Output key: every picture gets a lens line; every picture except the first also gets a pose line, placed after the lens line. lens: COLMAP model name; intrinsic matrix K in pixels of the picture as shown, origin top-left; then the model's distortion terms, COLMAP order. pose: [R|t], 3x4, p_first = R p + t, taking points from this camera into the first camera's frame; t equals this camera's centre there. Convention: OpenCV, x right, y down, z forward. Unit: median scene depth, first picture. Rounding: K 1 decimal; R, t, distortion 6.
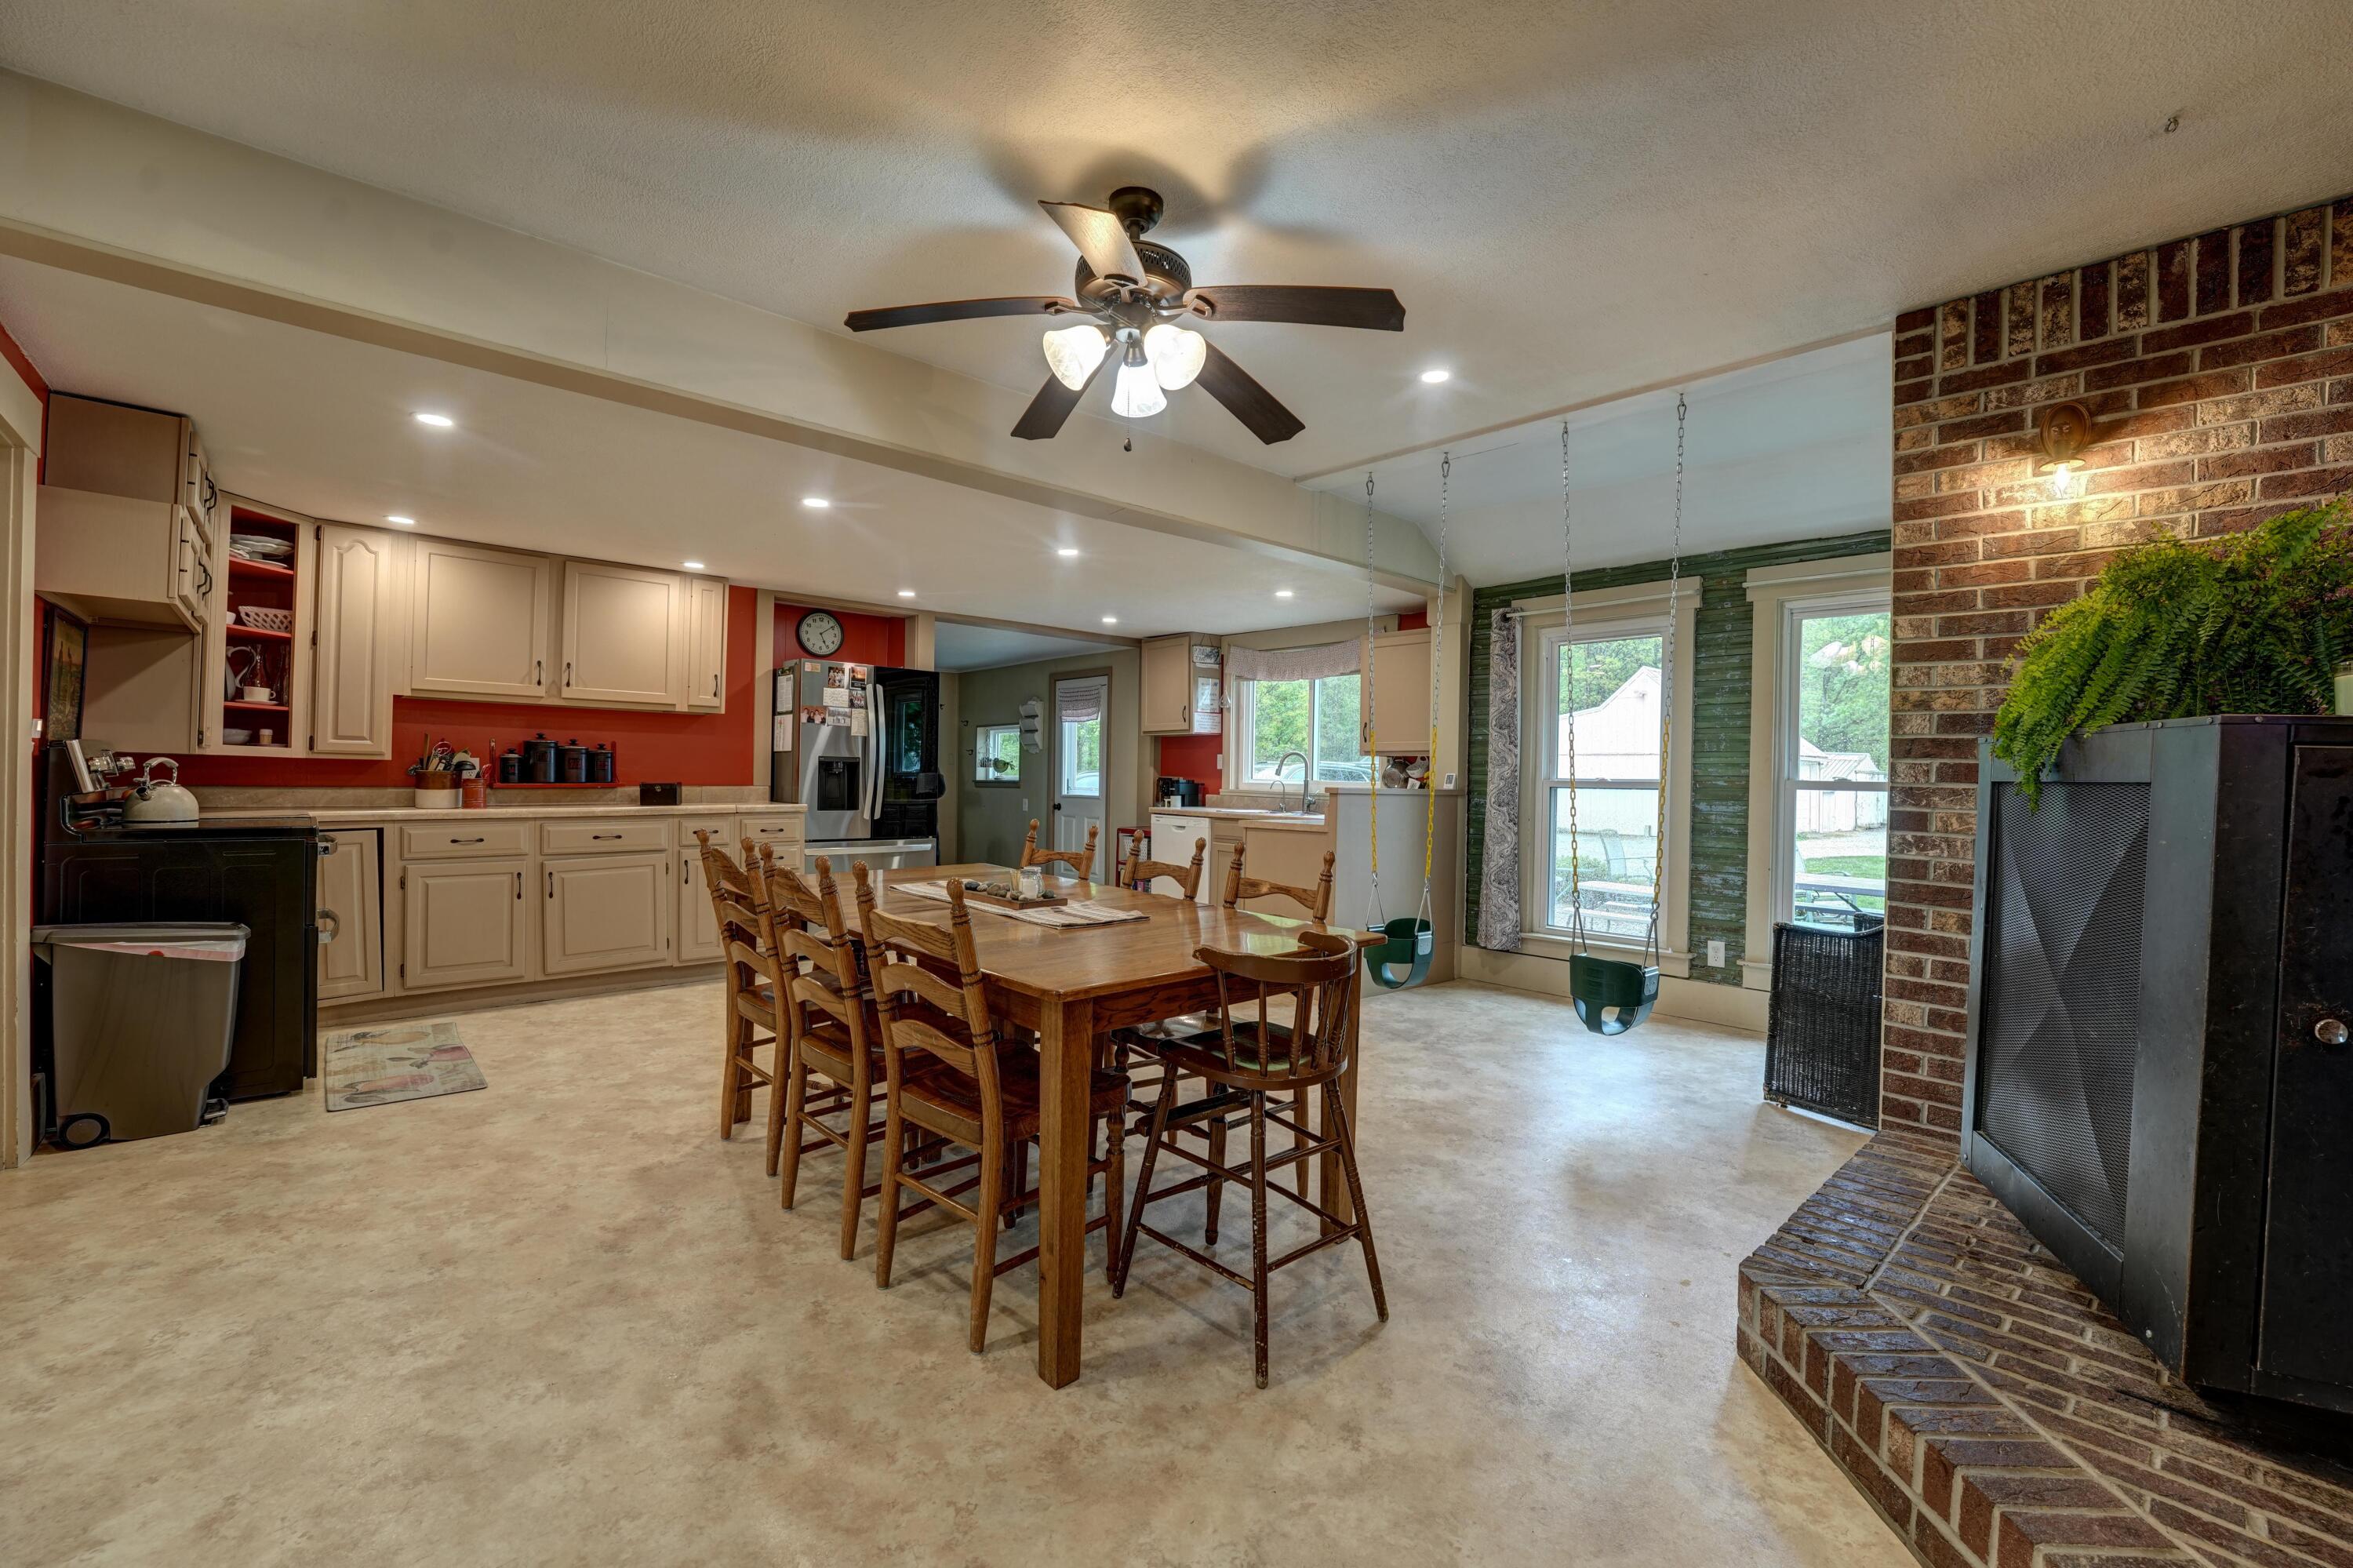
lens RADIAL K [[962.3, 0, 1185.8], [0, 962.3, 773.4], [0, 0, 1]] dist [-0.032858, 0.005593]
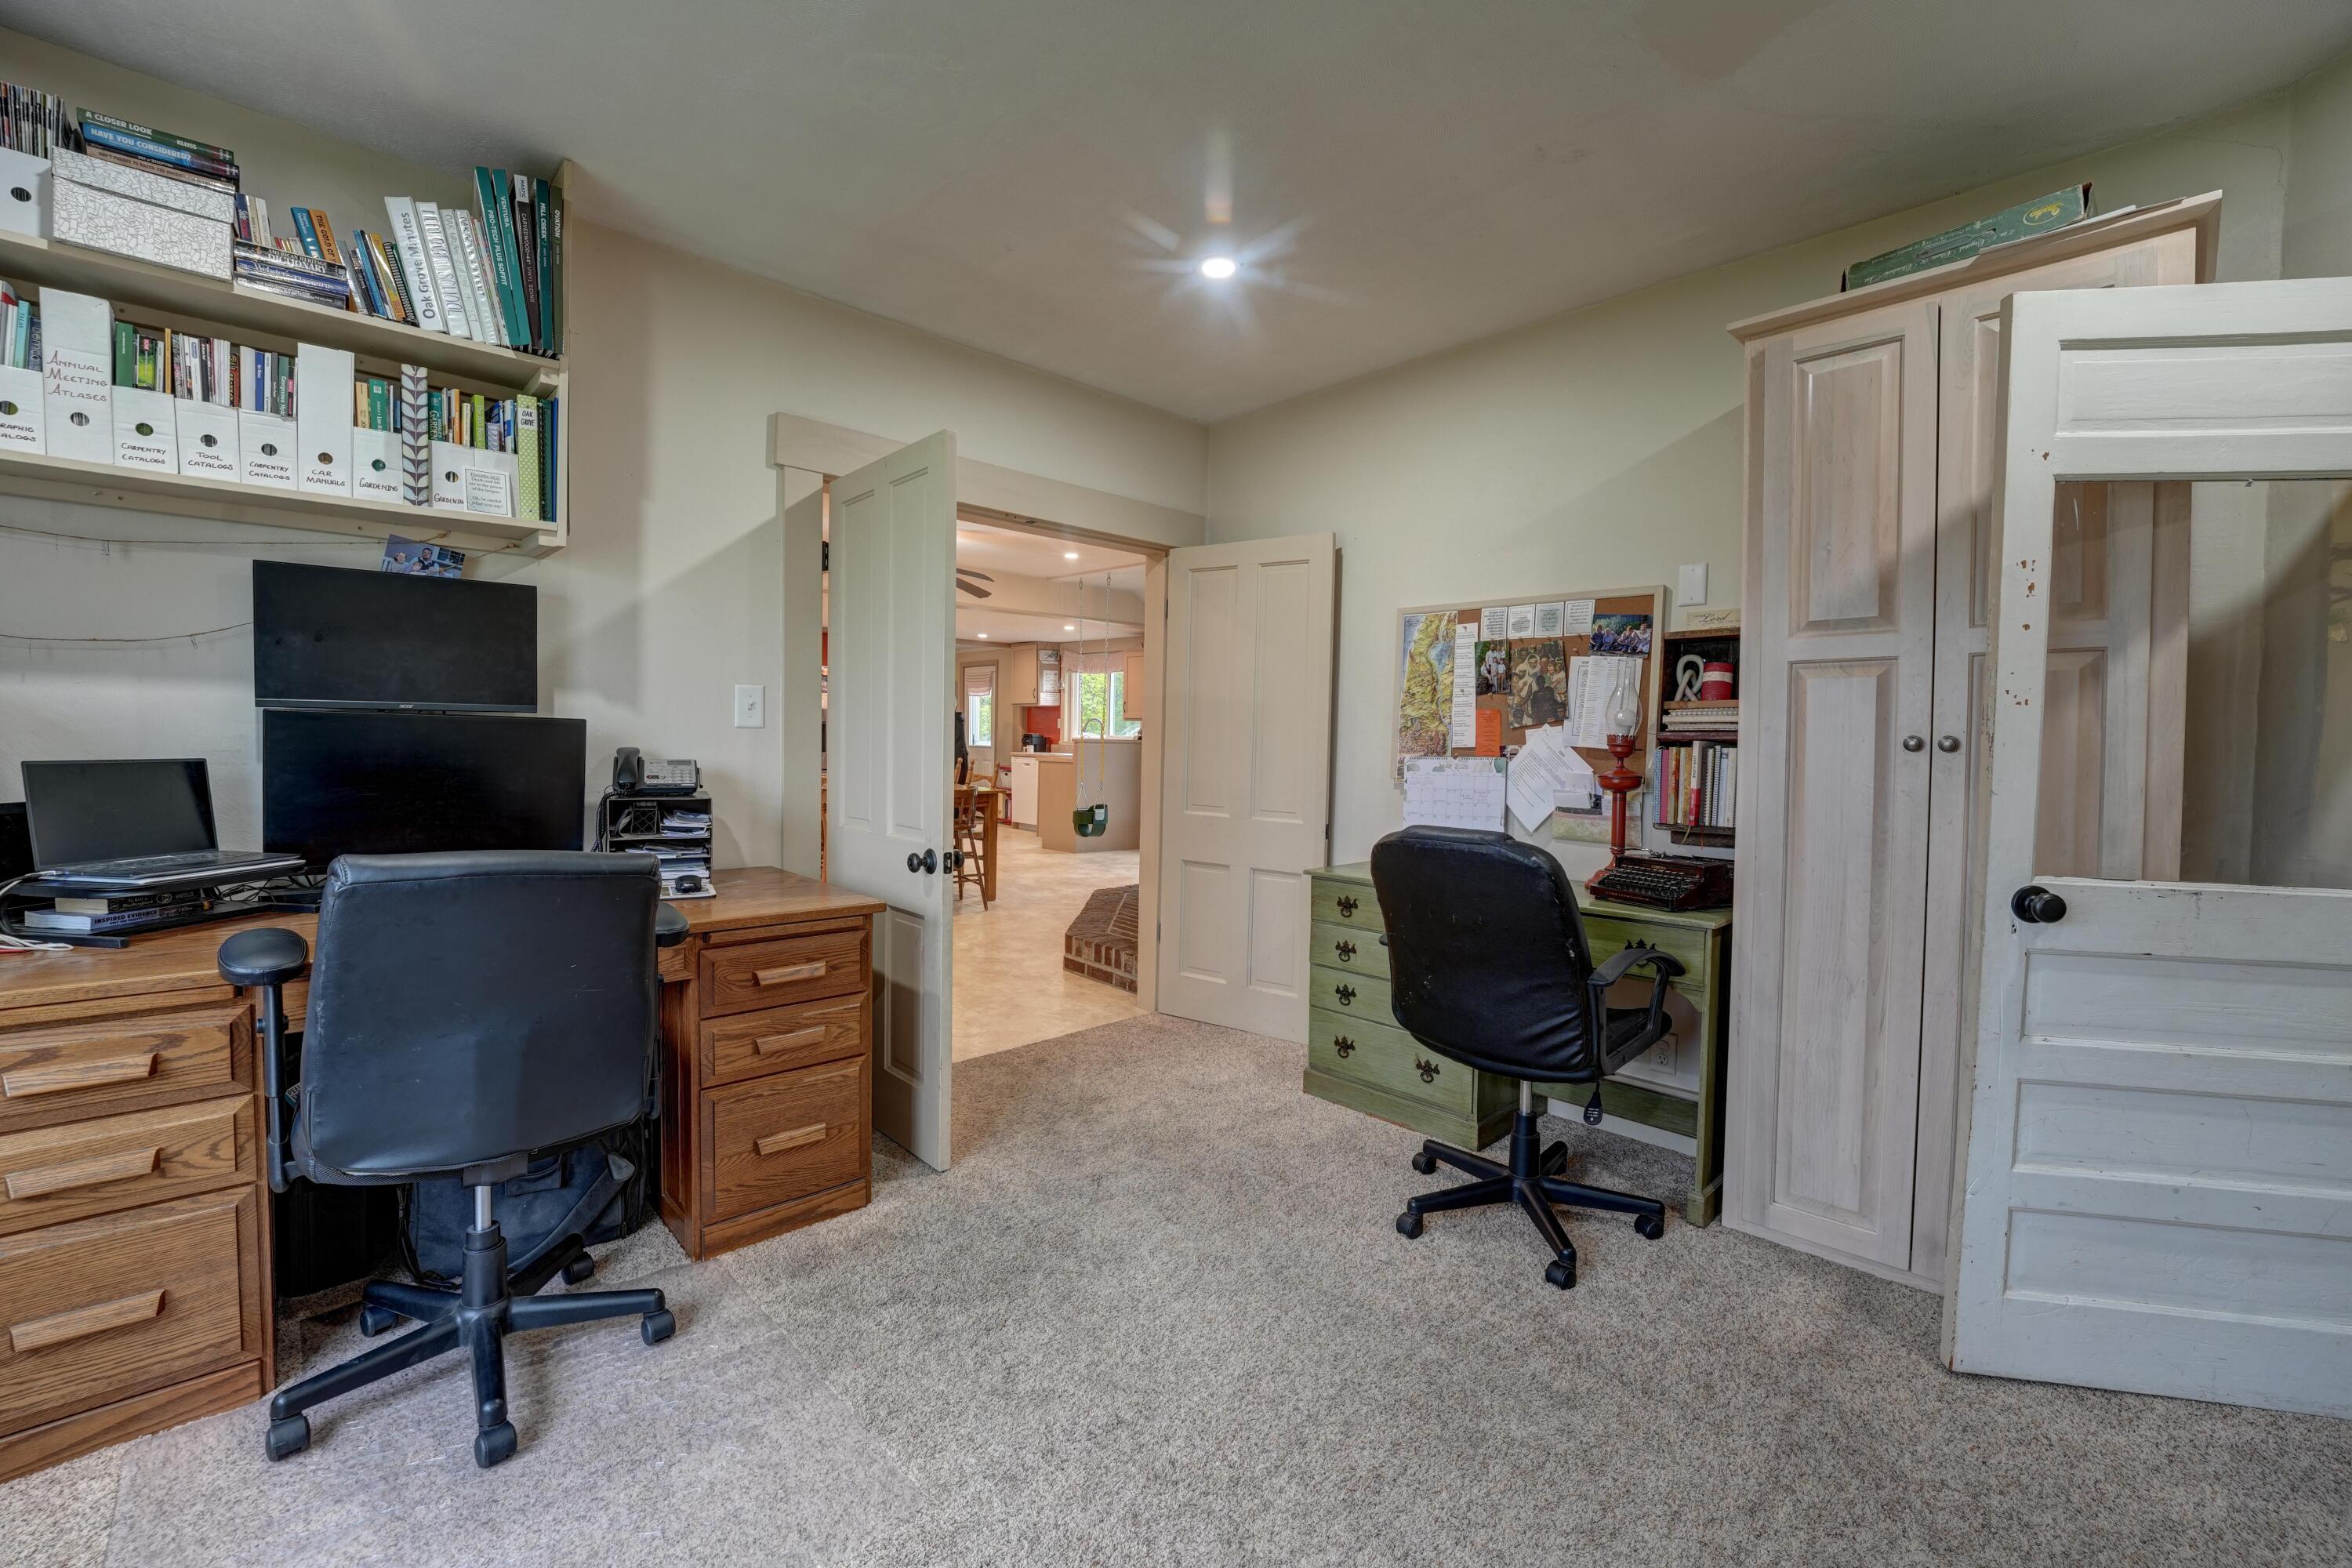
lens RADIAL K [[961.8, 0, 1182.8], [0, 961.8, 770.5], [0, 0, 1]] dist [-0.032858, 0.005593]
pose [[0.999920, -0.002650, 0.012359, 0.356254], [0.002122, 0.999093, 0.042518, -0.002871], [-0.012461, -0.042488, 0.999019, -0.934201]]
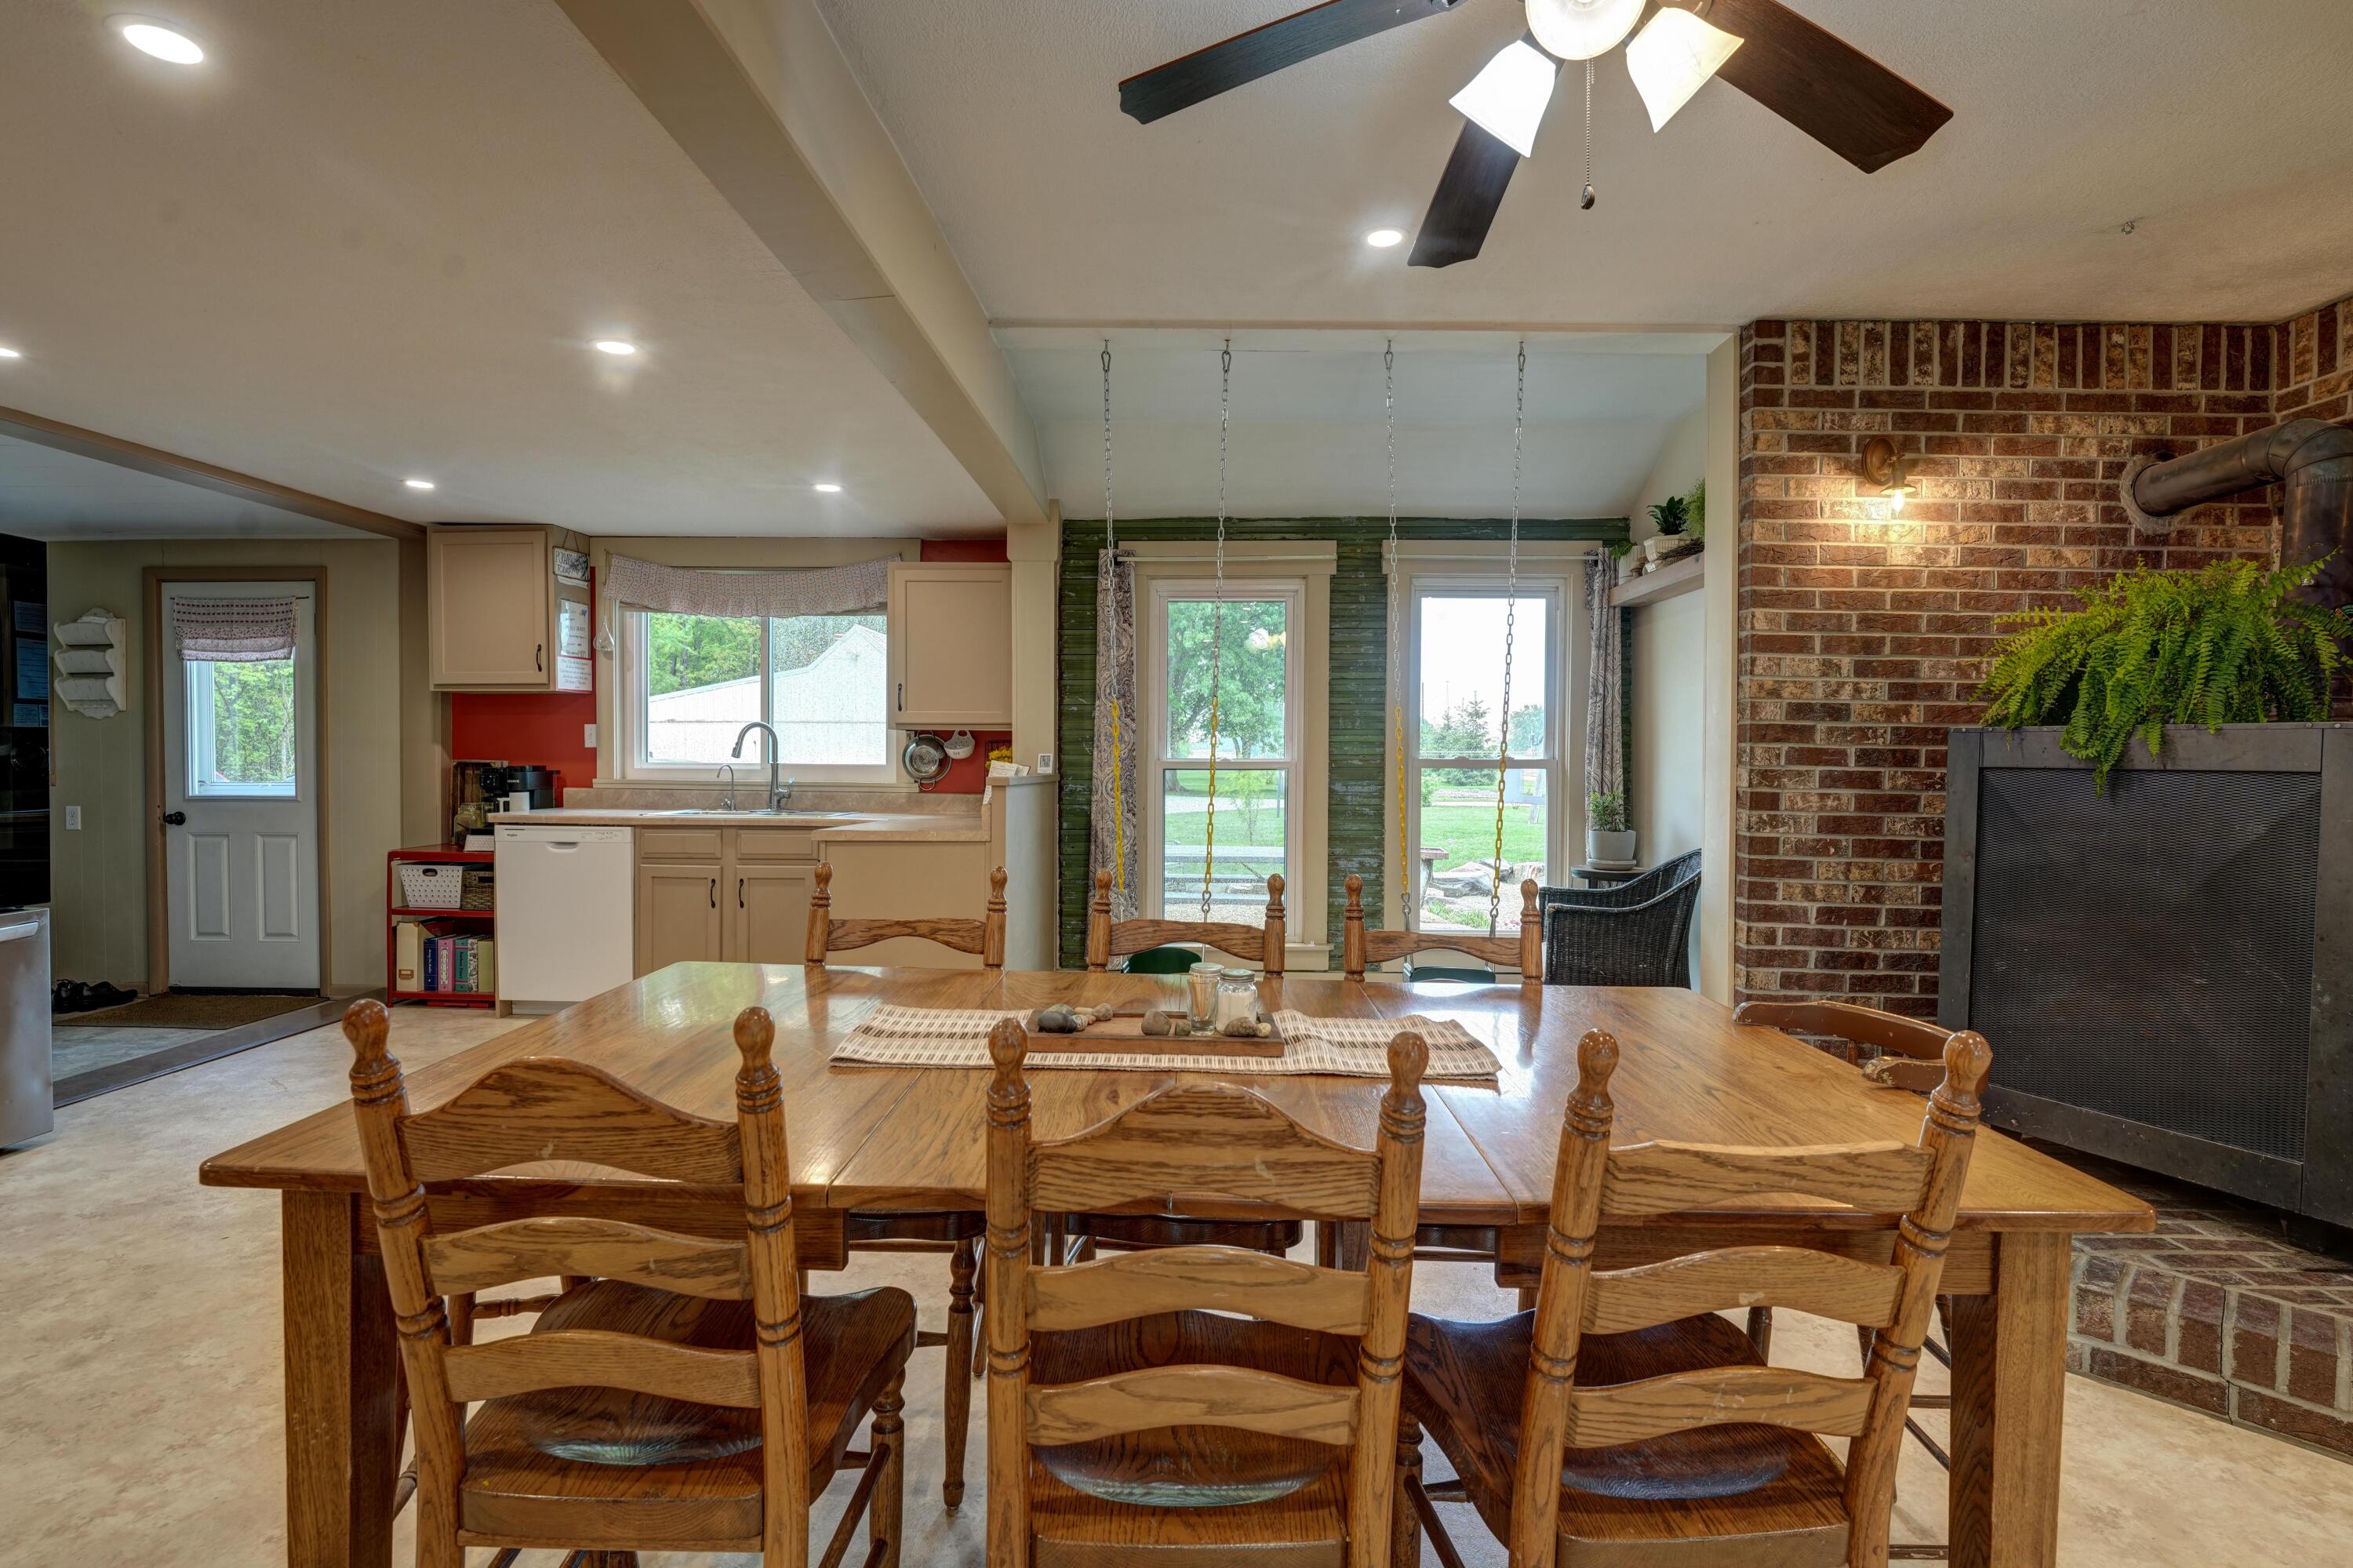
lens RADIAL K [[1103.2, 0, 1176.1], [0, 1103.2, 772.2], [0, 0, 1]] dist [-0.009690, -0.000385]
pose [[0.700585, -0.024393, 0.713152, -0.348662], [0.004541, 0.999548, 0.029728, -0.013321], [-0.713555, -0.017588, 0.700379, 0.356149]]
